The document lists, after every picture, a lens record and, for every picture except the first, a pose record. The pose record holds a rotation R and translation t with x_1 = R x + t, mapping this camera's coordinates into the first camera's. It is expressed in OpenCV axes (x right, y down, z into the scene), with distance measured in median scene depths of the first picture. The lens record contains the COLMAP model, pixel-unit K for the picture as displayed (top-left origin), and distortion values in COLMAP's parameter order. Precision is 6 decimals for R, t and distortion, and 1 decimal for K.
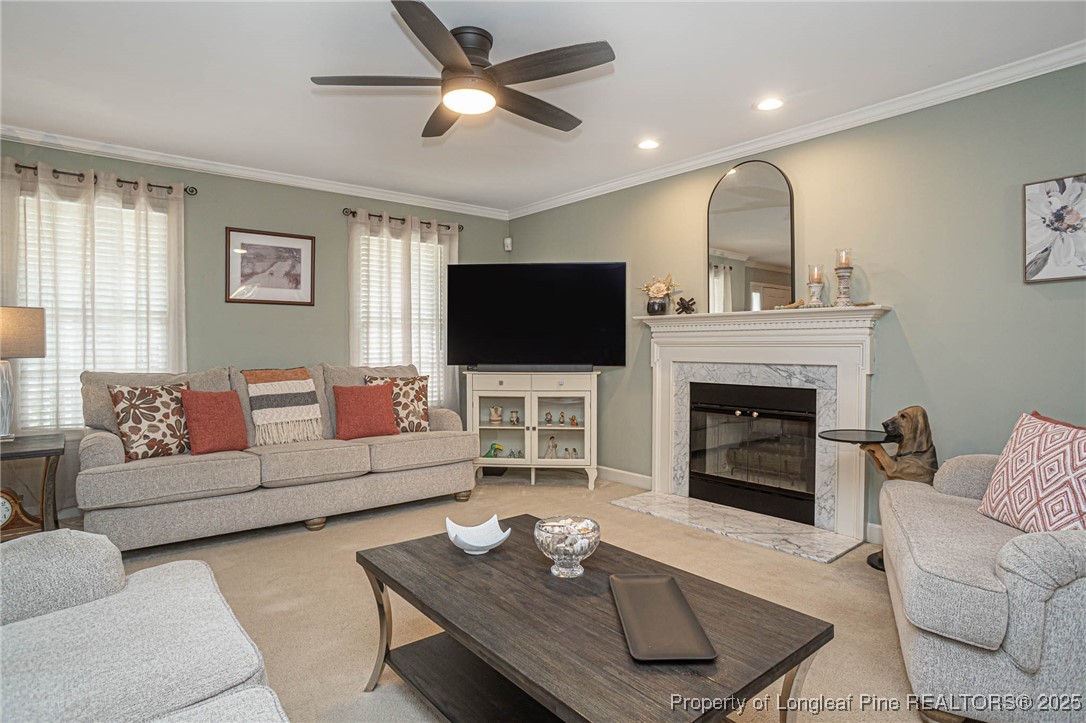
lens RADIAL K [[587.1, 0, 542.9], [0, 587.1, 347.3], [0, 0, 1]] dist [-0.077550, 0.040318]
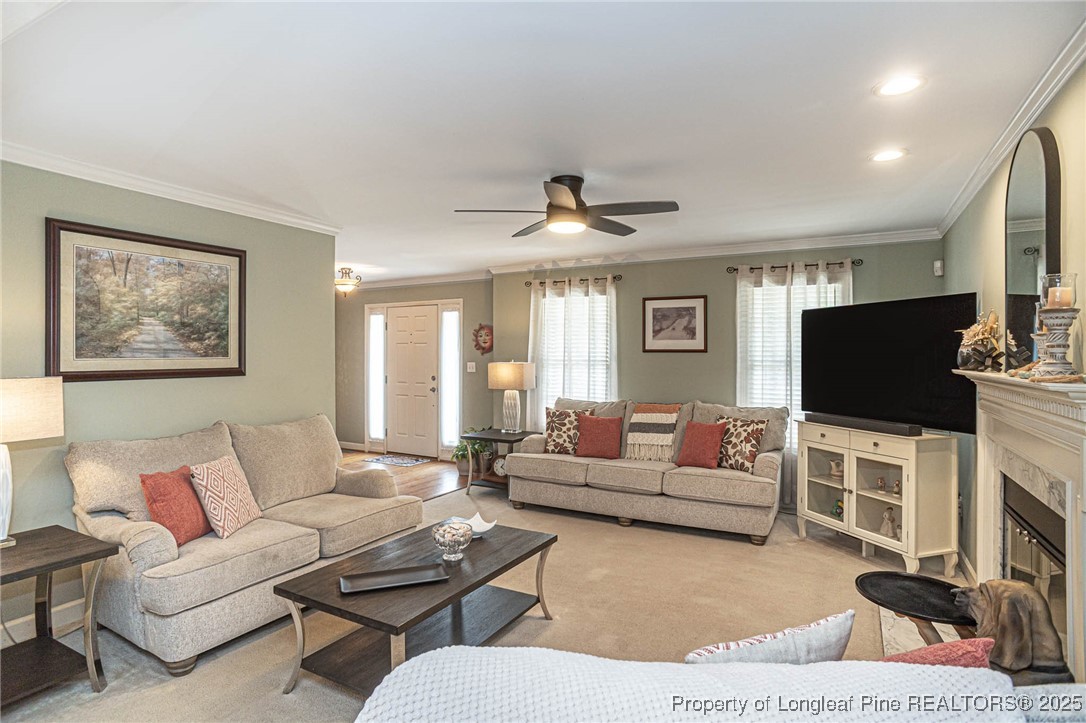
lens RADIAL K [[587.1, 0, 542.9], [0, 587.1, 347.3], [0, 0, 1]] dist [-0.077550, 0.040318]
pose [[0.361616, -0.007248, -0.932299, 0.669160], [-0.004332, 0.999946, -0.009454, -0.074571], [0.932317, 0.007458, 0.361565, 0.261244]]
